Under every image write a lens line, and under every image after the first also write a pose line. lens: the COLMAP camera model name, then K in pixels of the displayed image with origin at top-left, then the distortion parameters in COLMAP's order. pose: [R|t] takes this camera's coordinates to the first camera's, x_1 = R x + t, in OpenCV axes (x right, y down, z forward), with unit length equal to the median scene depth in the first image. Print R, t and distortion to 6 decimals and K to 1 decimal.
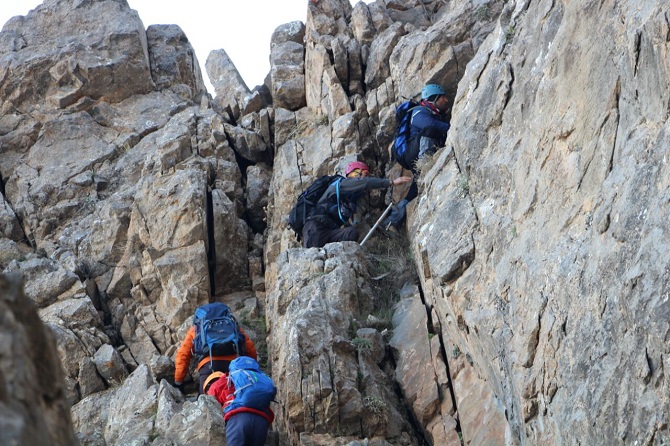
lens RADIAL K [[2623.1, 0, 336.7], [0, 2623.1, 221.5], [0, 0, 1]] dist [0.914050, 0.000000]
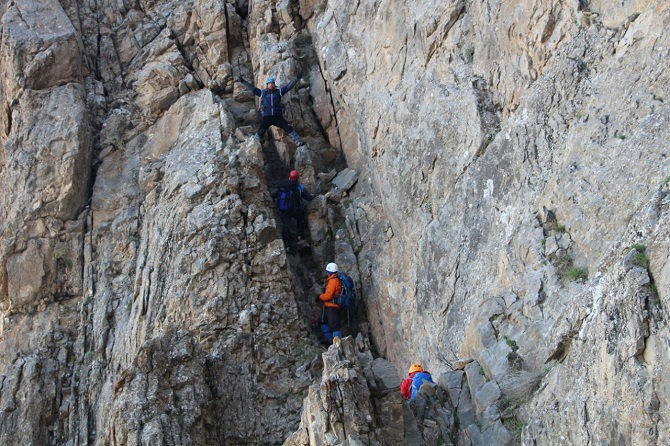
lens RADIAL K [[2623.1, 0, 334.6], [0, 2623.1, 223.3], [0, 0, 1]] dist [0.914050, 0.000000]
pose [[0.986246, -0.027754, 0.162936, -0.386953], [-0.039546, 0.917544, 0.395662, -0.874261], [-0.160482, -0.396664, 0.903827, -1.431070]]
